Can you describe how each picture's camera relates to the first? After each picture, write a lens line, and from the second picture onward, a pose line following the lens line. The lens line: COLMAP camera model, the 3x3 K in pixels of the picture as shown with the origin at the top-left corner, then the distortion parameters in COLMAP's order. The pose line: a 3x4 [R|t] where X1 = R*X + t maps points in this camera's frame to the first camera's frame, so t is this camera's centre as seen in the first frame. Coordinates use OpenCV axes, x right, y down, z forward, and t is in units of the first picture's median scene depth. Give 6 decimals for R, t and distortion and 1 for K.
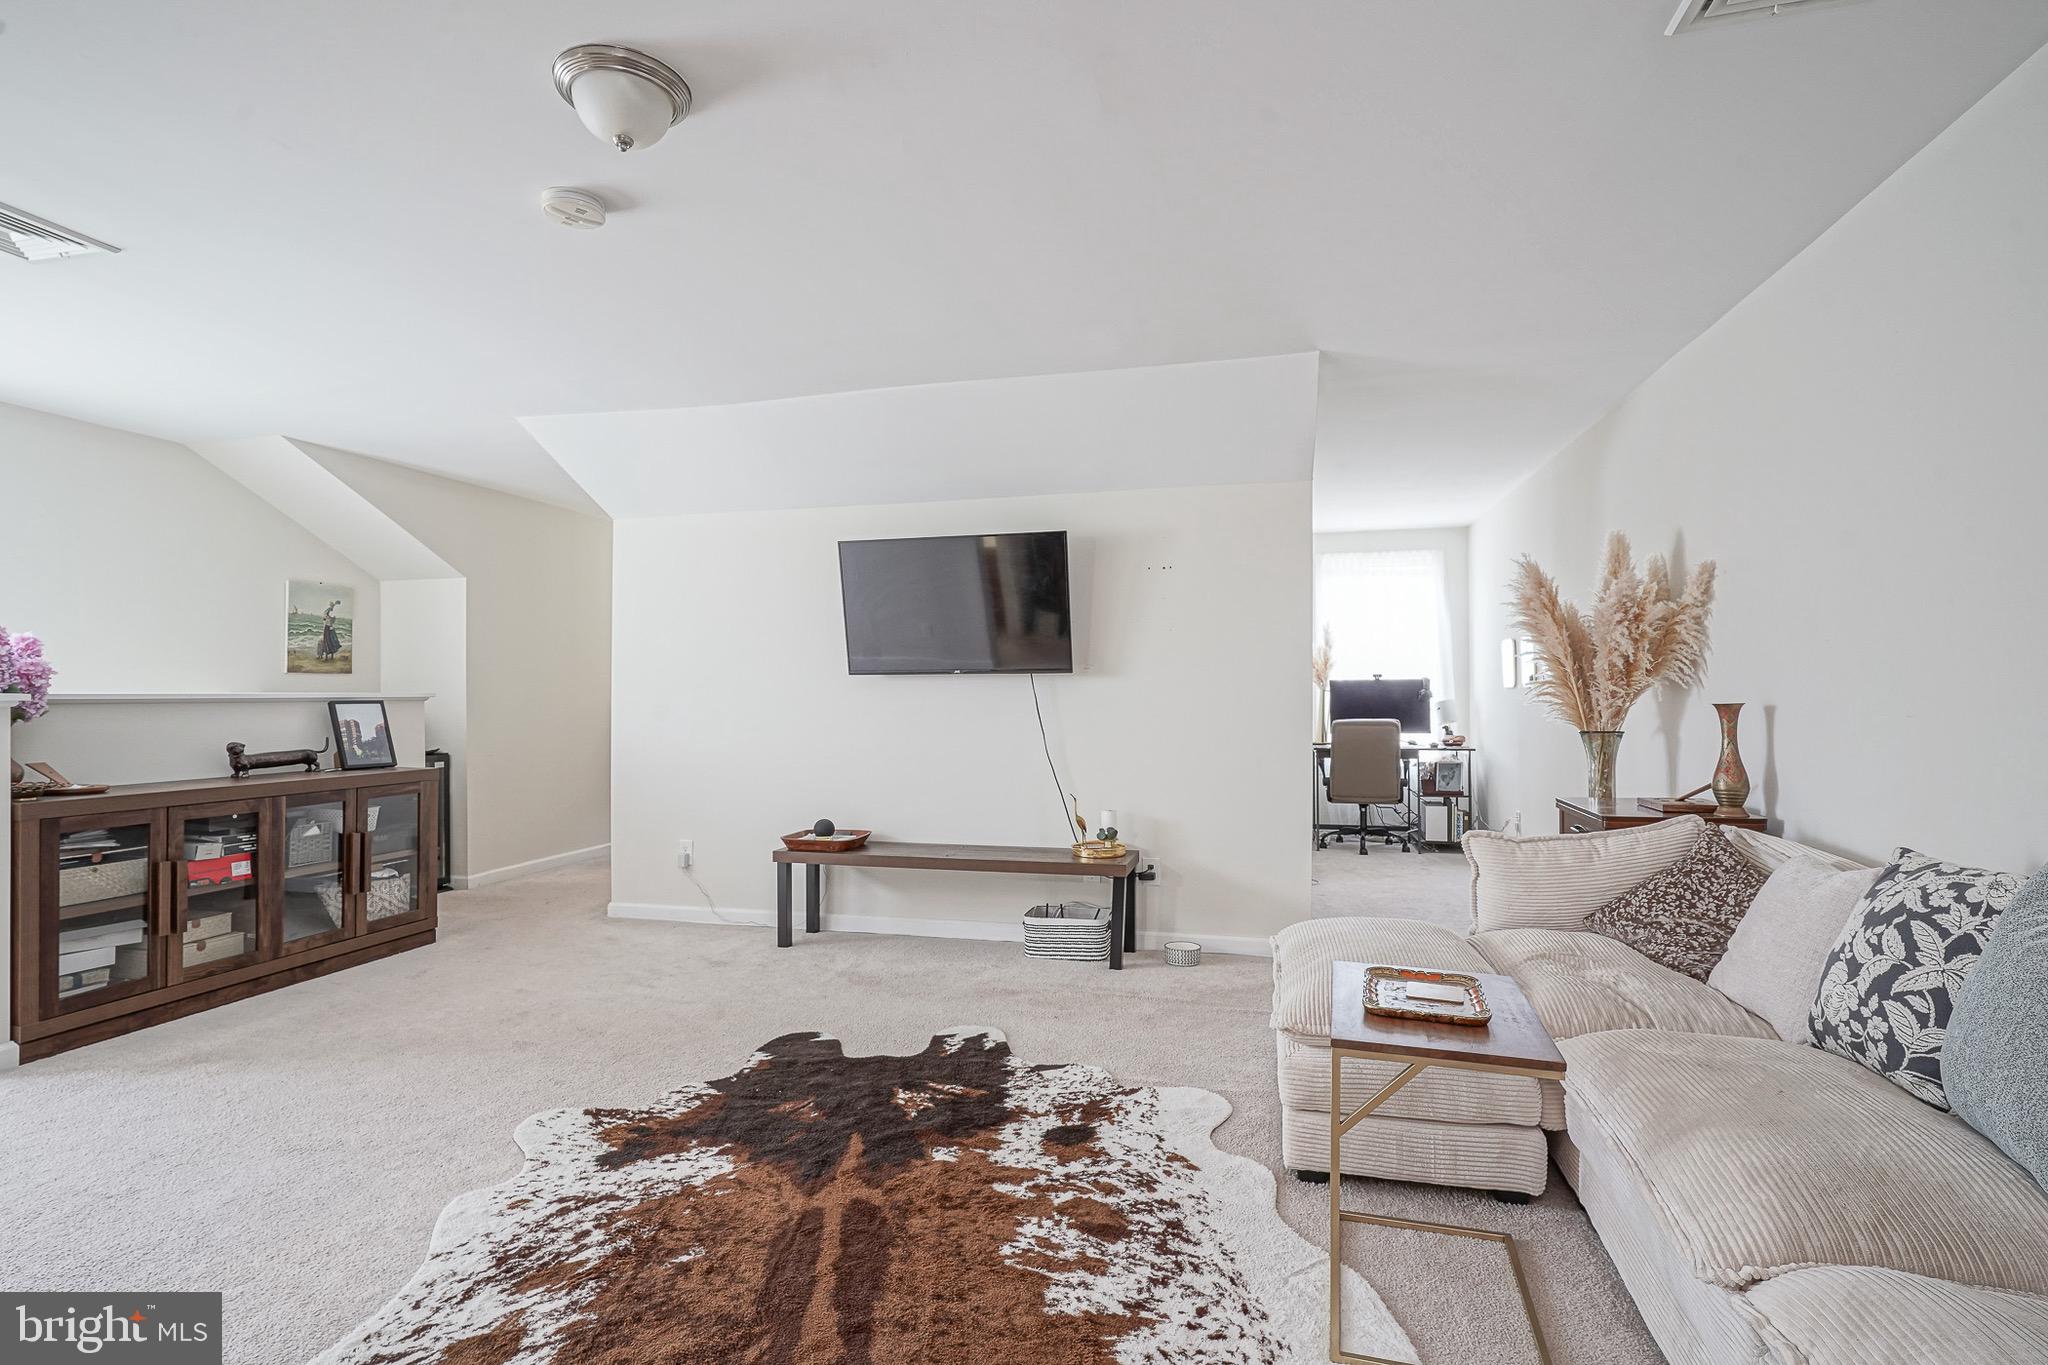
lens RADIAL K [[986.6, 0, 1018.3], [0, 986.6, 692.6], [0, 0, 1]] dist [-0.005717, 0.003422]
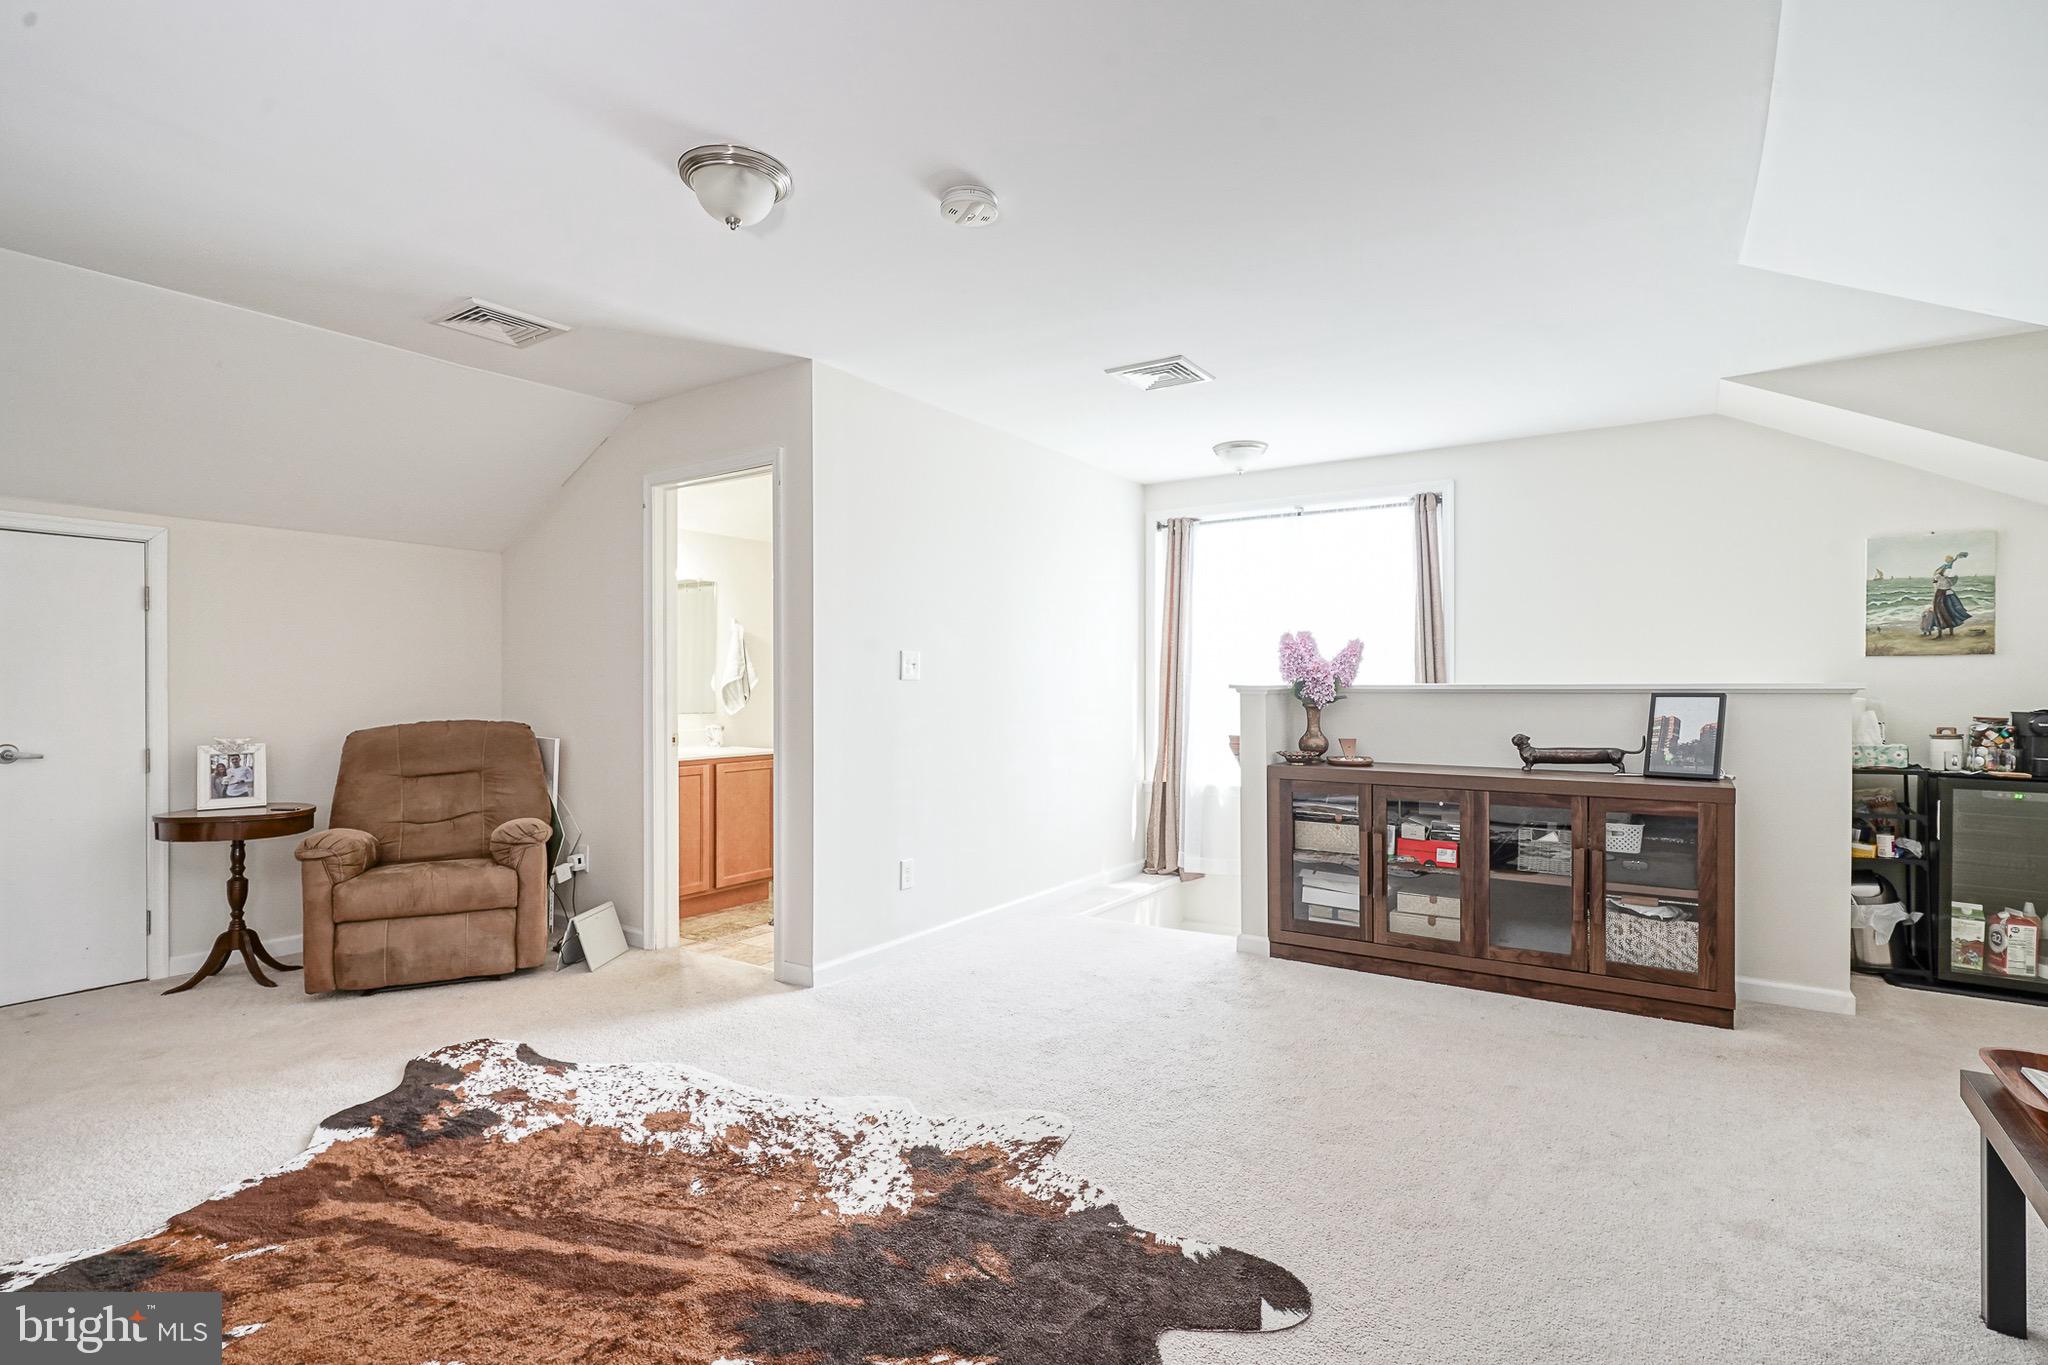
lens RADIAL K [[991.0, 0, 1024.0], [0, 991.0, 682.5], [0, 0, 1]] dist [-0.011105, 0.006127]
pose [[-0.334977, 0.000042, -0.942226, 0.509111], [0.004694, 0.999988, -0.001625, -0.003354], [0.942215, -0.004967, -0.334973, 1.454853]]
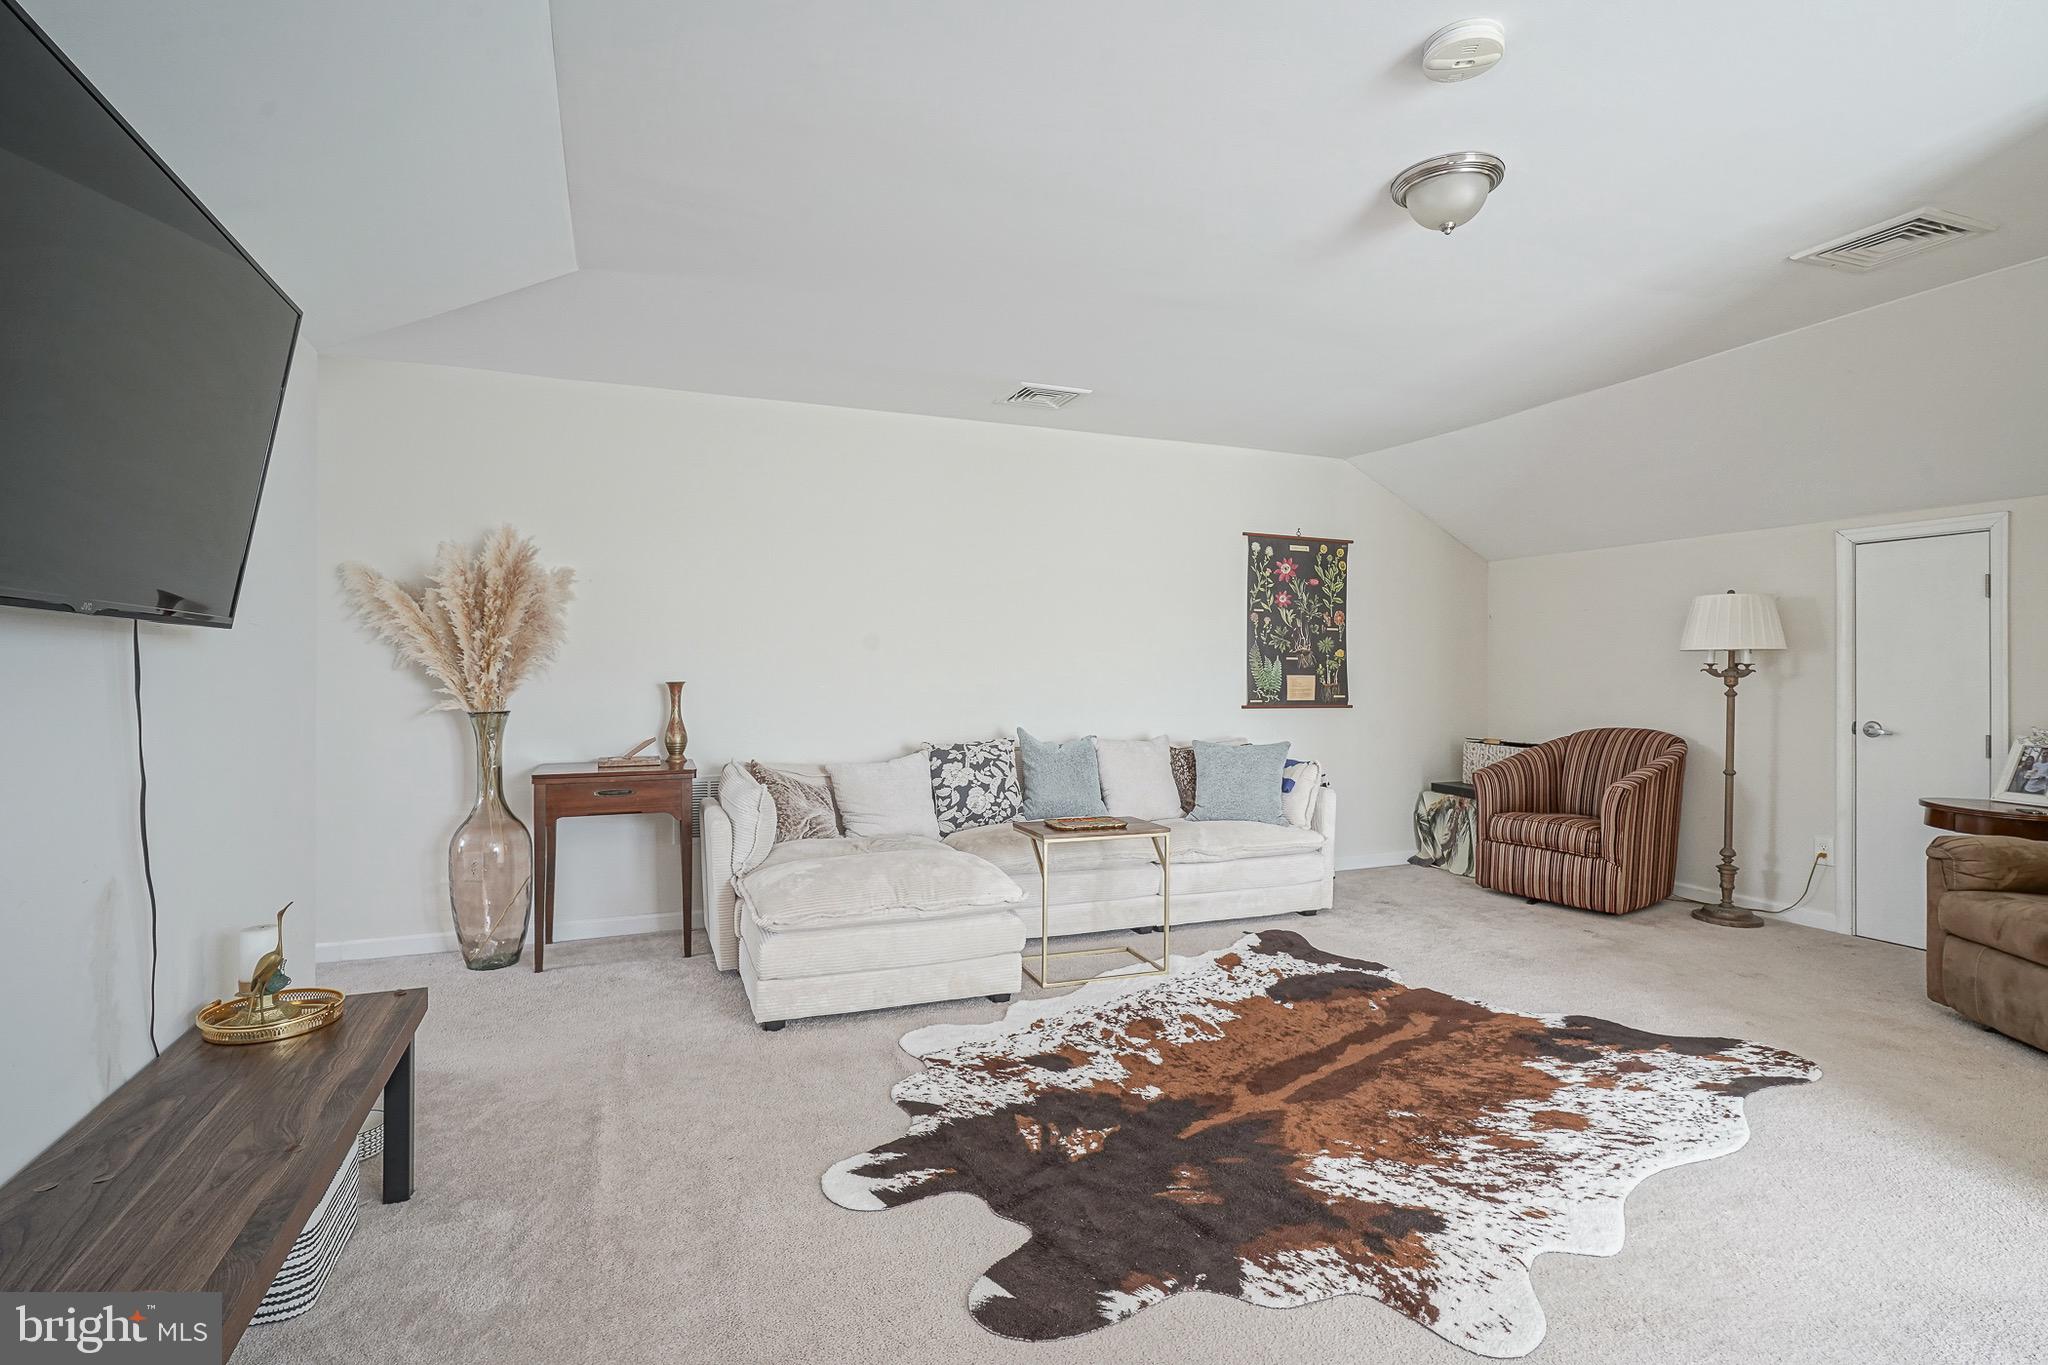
lens RADIAL K [[1006.3, 0, 1018.0], [0, 1006.3, 673.0], [0, 0, 1]] dist [-0.001256, 0.006461]
pose [[-0.592037, 0.000219, 0.805911, -0.918794], [-0.002189, 0.999996, -0.001880, 0.000737], [-0.805908, -0.002877, -0.592034, 1.828585]]
